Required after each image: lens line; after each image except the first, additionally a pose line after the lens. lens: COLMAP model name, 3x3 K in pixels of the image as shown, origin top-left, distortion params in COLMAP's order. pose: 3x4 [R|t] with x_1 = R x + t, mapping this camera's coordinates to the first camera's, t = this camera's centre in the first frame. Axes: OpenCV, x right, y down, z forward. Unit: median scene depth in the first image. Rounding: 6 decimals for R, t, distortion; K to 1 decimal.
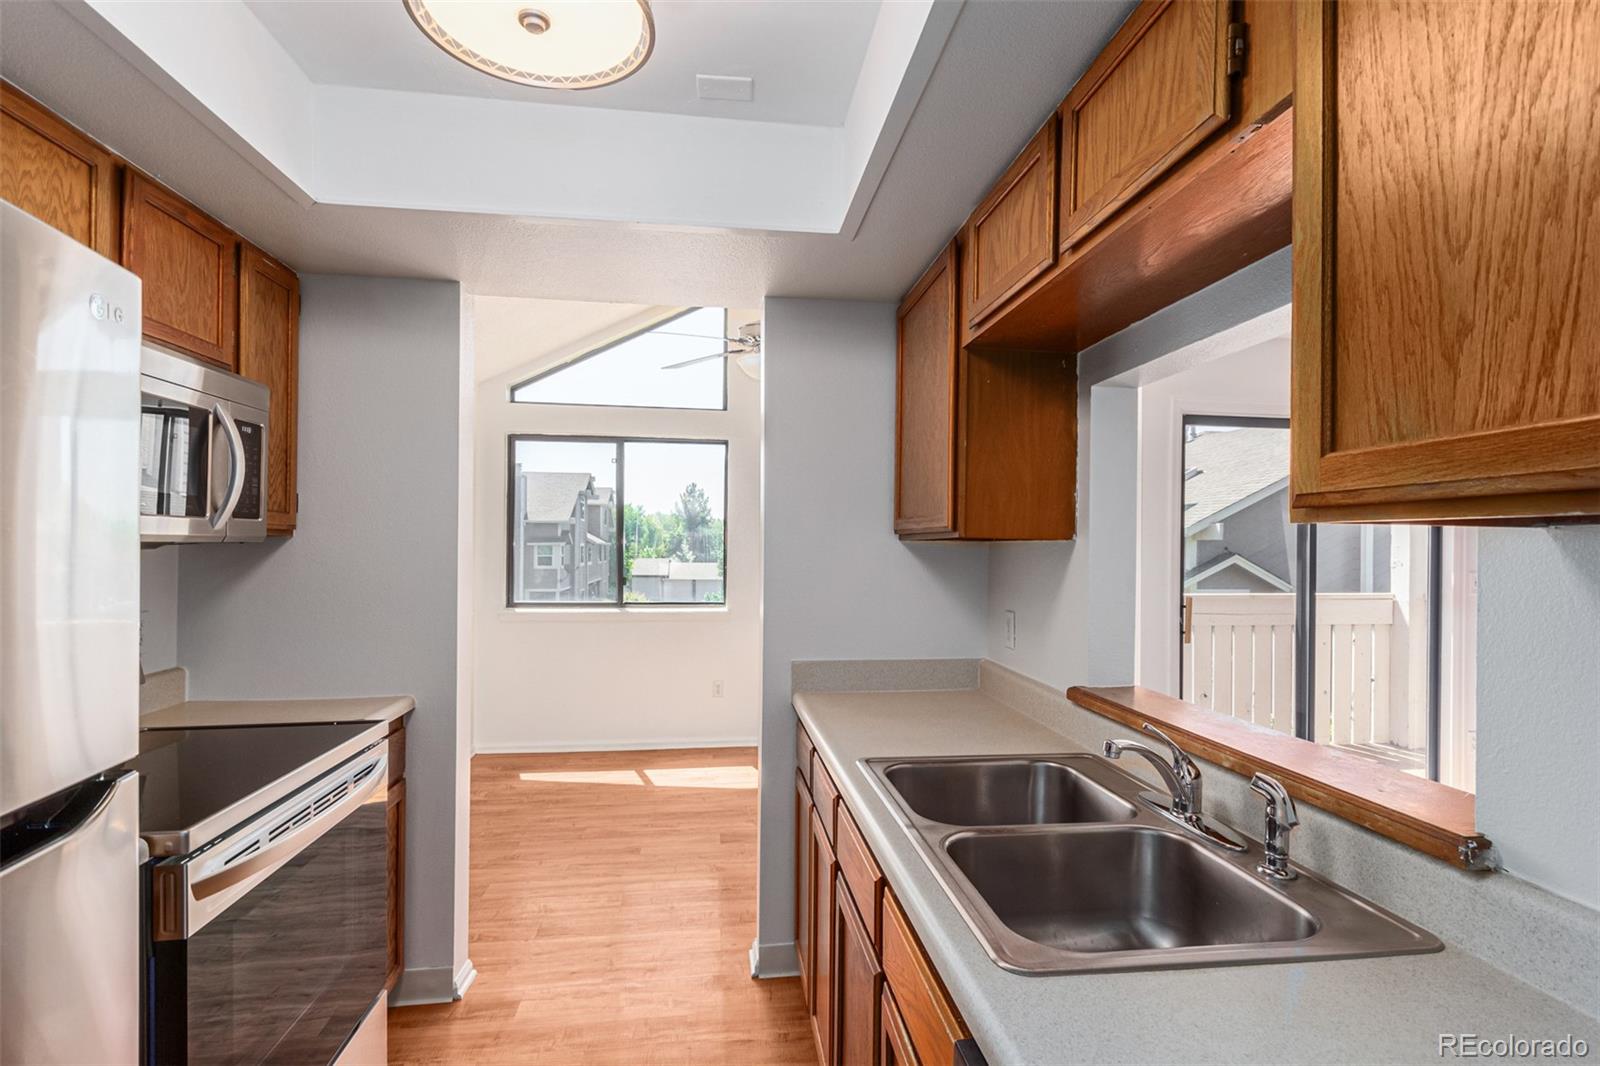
lens RADIAL K [[737.9, 0, 803.5], [0, 737.9, 545.5], [0, 0, 1]] dist [0.003055, -0.000273]
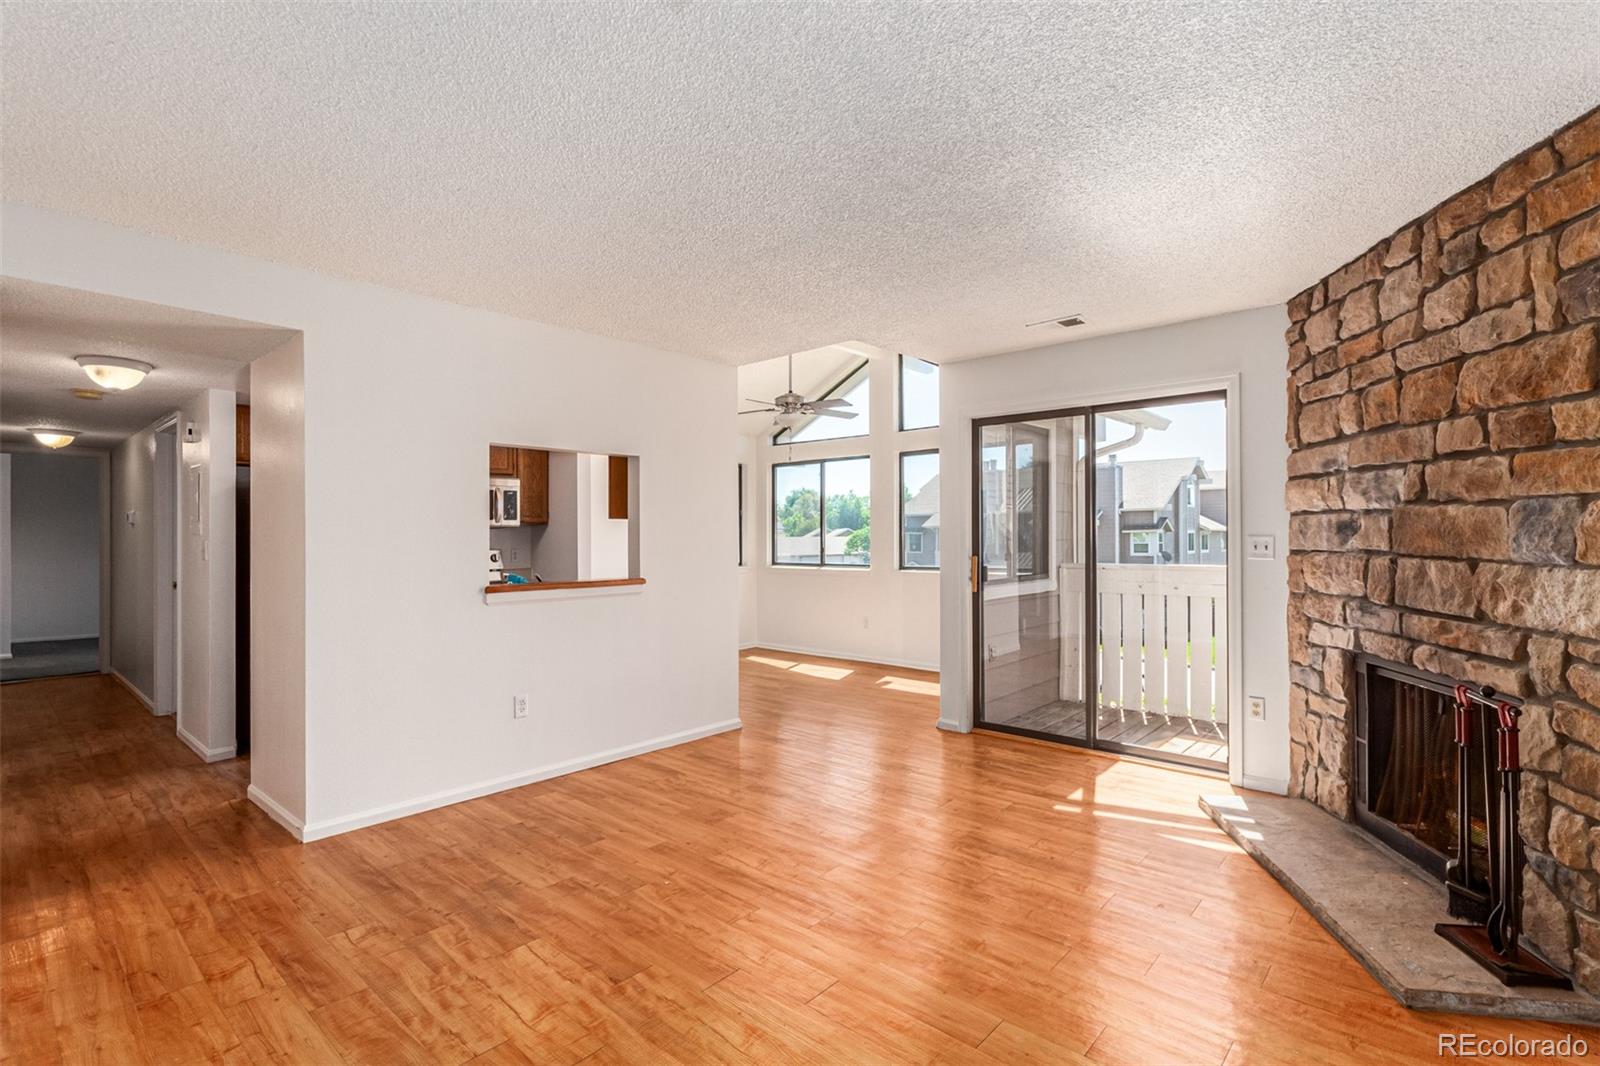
lens RADIAL K [[737.9, 0, 803.9], [0, 737.9, 530.4], [0, 0, 1]] dist [0.003055, -0.000273]
pose [[0.651202, -0.011371, -0.758819, 0.118119], [0.007106, 0.999935, -0.008887, 0.002449], [0.758871, 0.000395, 0.651241, -0.007447]]
